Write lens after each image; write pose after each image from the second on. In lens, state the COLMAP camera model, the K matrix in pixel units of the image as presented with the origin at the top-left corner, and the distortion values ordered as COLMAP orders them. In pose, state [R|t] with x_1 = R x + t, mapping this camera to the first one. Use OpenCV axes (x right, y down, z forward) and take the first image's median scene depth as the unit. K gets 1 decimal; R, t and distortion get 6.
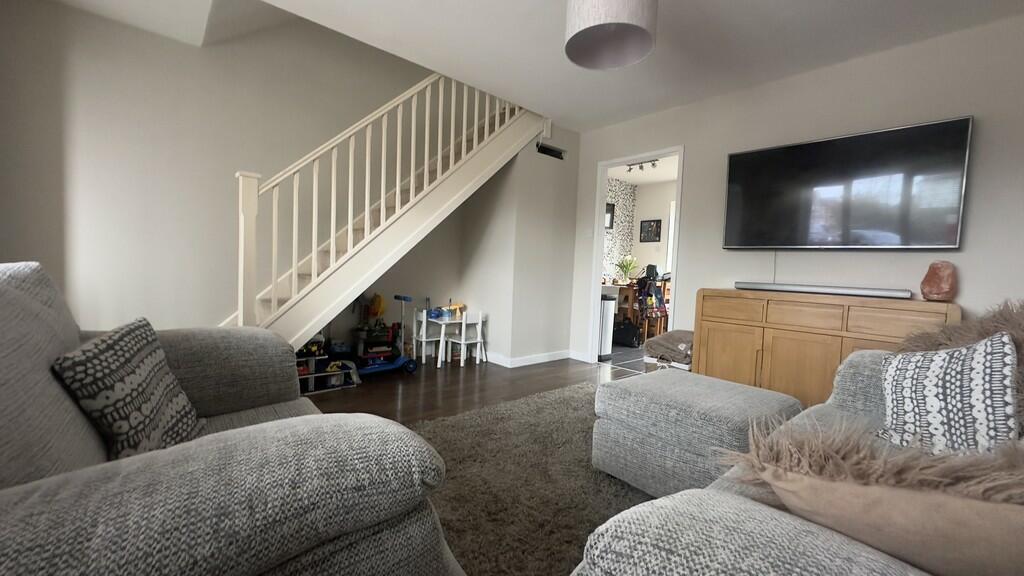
lens RADIAL K [[409.7, 0, 499.1], [0, 409.7, 287.5], [0, 0, 1]] dist [-0.000358, 0.000077]
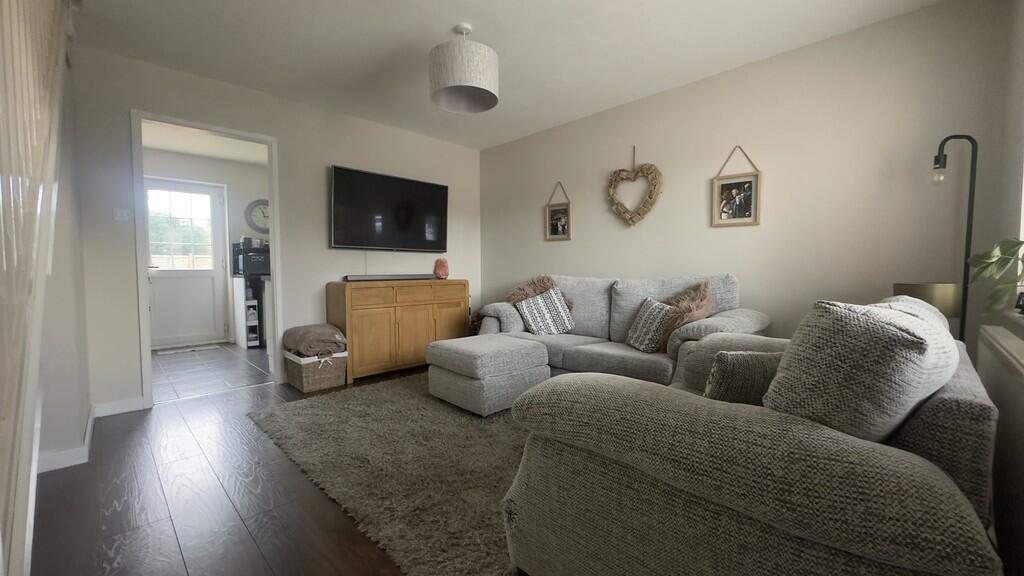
lens RADIAL K [[409.7, 0, 499.1], [0, 409.7, 287.5], [0, 0, 1]] dist [-0.000358, 0.000077]
pose [[-0.056738, -0.090857, 0.994246, -0.757253], [0.051002, 0.994287, 0.093771, -0.079071], [-0.997086, 0.056029, -0.051780, 0.715643]]
